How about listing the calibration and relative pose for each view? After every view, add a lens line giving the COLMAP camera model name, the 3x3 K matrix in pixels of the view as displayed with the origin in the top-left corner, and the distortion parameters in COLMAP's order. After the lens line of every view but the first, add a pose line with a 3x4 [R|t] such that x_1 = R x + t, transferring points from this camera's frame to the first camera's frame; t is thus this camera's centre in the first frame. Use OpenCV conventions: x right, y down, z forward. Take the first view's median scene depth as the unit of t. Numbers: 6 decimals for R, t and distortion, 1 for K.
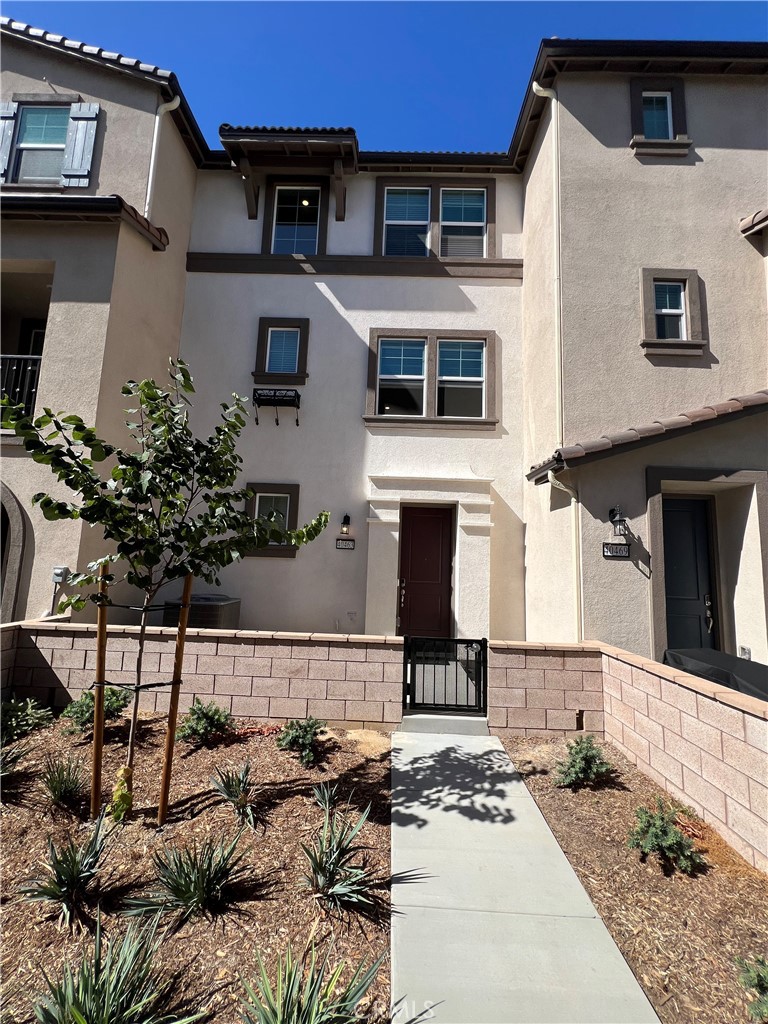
lens RADIAL K [[409.2, 0, 382.8], [0, 409.2, 512.1], [0, 0, 1]] dist [-0.001065, -0.000047]
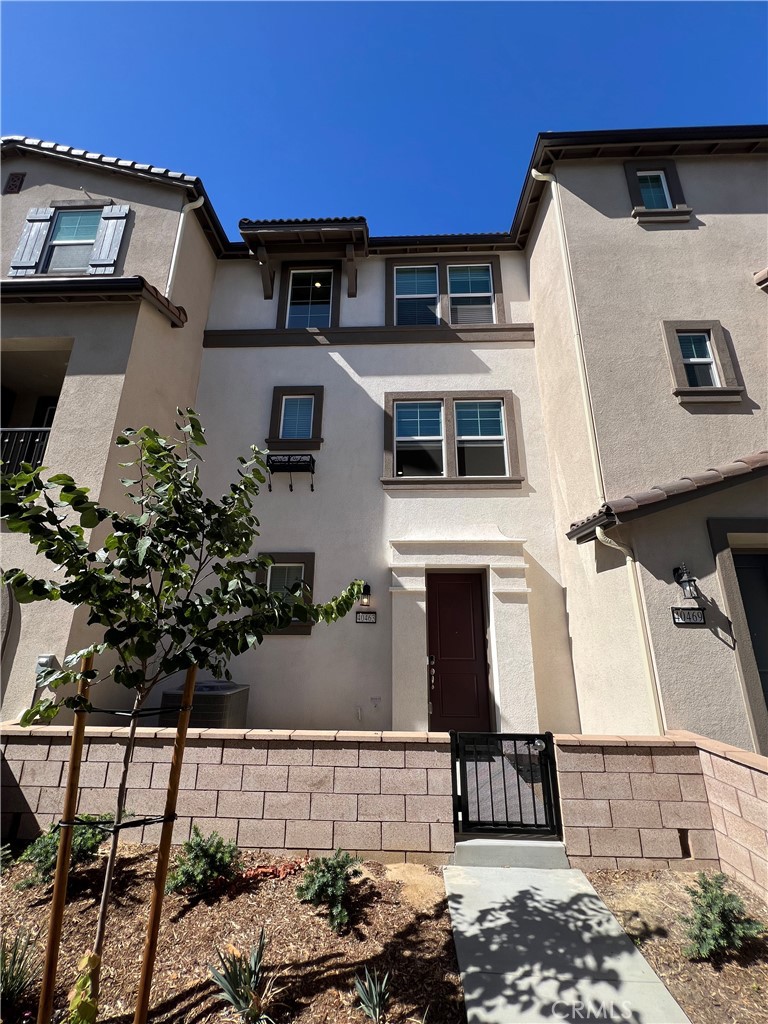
lens RADIAL K [[409.2, 0, 382.8], [0, 409.2, 512.1], [0, 0, 1]] dist [-0.001065, -0.000047]
pose [[0.999338, -0.034078, -0.012763, -0.050311], [0.031501, 0.985713, -0.165464, 0.000085], [0.018219, 0.164952, 0.986133, 0.105052]]
